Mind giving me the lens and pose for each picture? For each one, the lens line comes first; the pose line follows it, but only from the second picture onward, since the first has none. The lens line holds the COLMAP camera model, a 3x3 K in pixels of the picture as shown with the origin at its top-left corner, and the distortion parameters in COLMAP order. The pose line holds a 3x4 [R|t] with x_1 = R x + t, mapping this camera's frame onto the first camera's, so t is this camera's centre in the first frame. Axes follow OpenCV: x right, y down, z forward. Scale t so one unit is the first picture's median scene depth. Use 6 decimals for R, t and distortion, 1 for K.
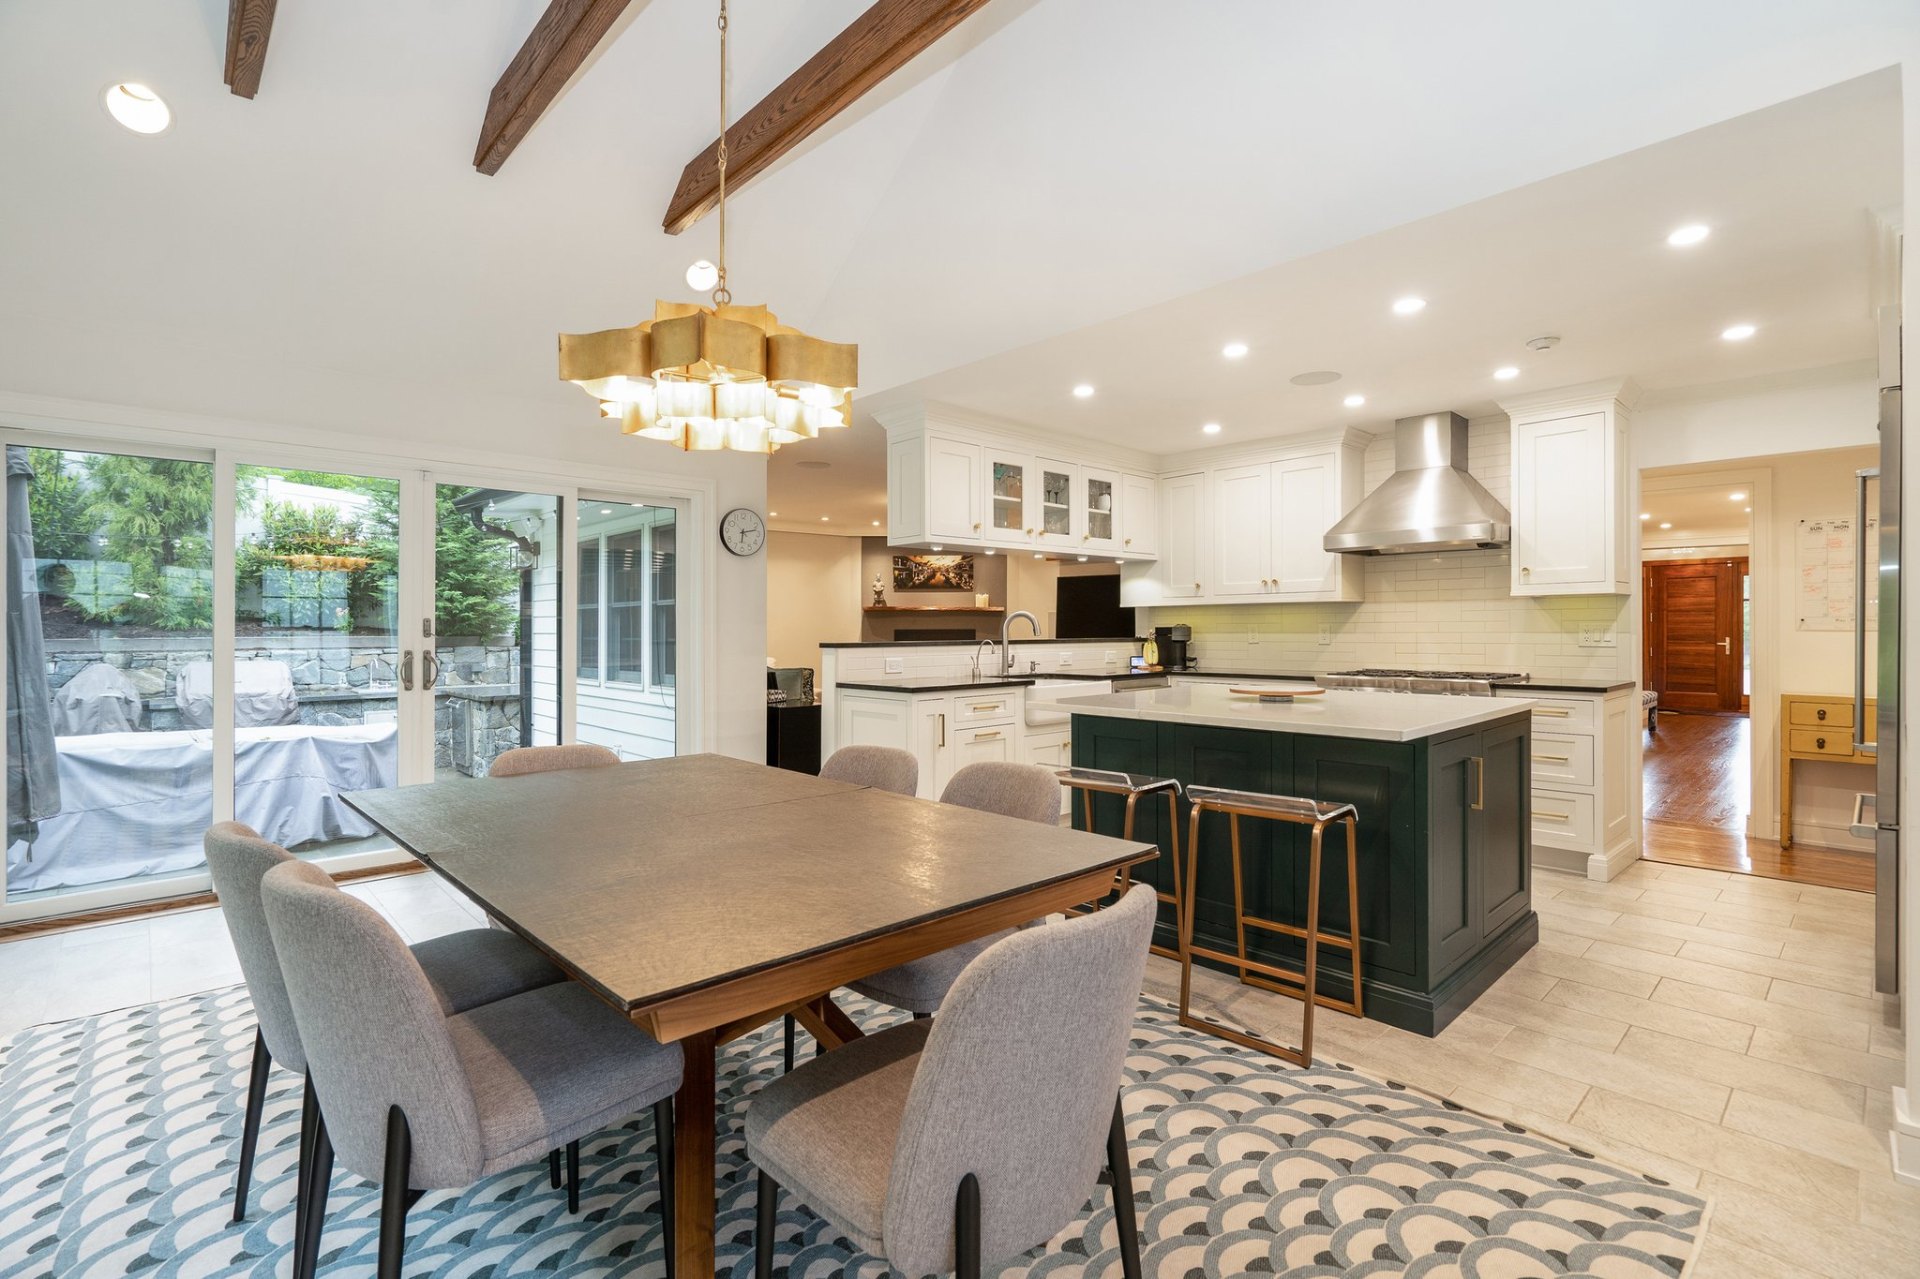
lens RADIAL K [[861.4, 0, 961.3], [0, 861.4, 630.9], [0, 0, 1]] dist [-0.001113, -0.000058]
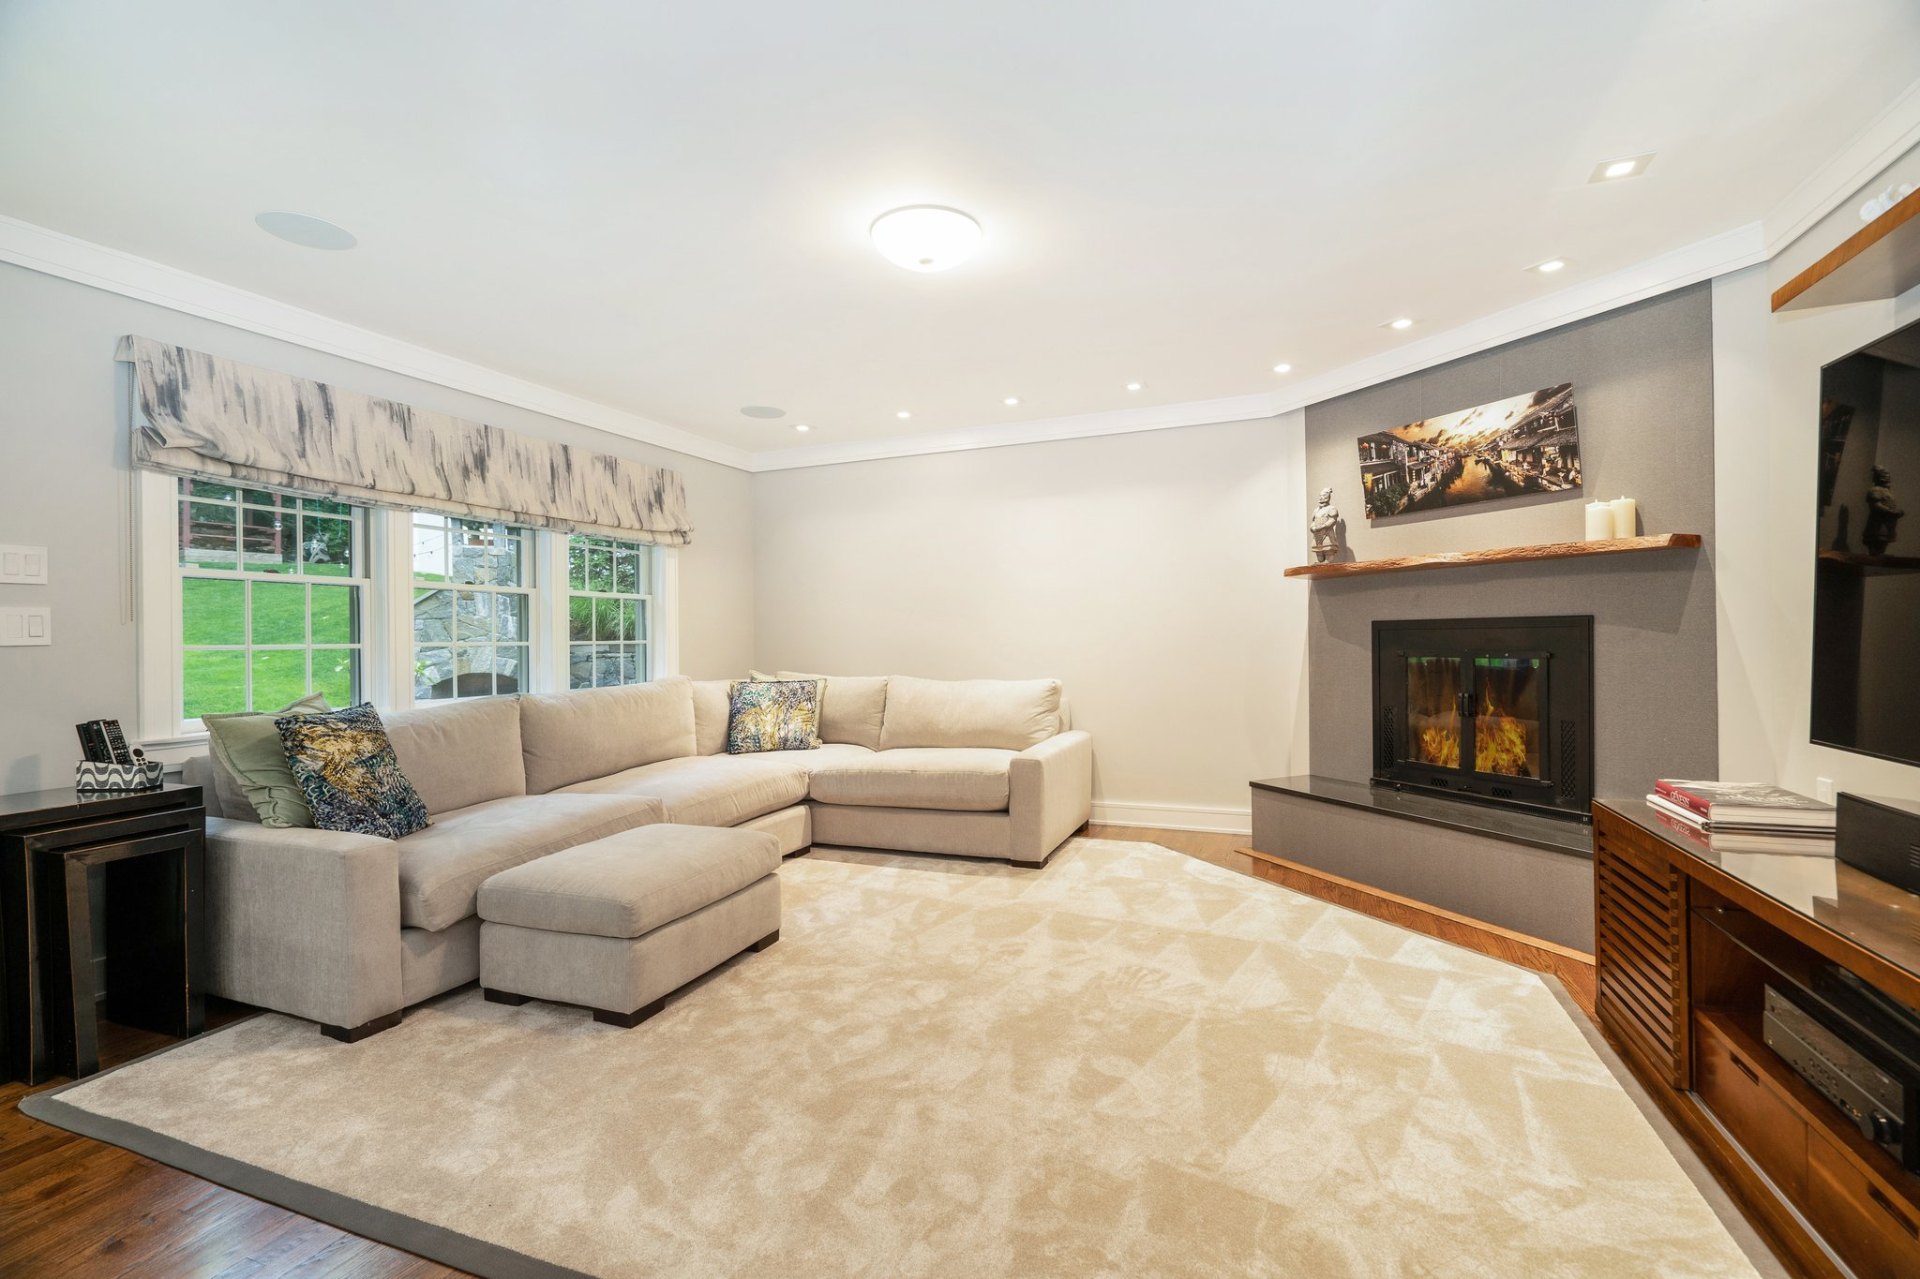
lens RADIAL K [[861.4, 0, 958.1], [0, 861.4, 640.8], [0, 0, 1]] dist [-0.001113, -0.000058]
pose [[0.429951, -0.002431, -0.902849, 0.204220], [0.009111, 0.999957, 0.001646, 0.005915], [0.902806, -0.008934, 0.429955, 0.652308]]
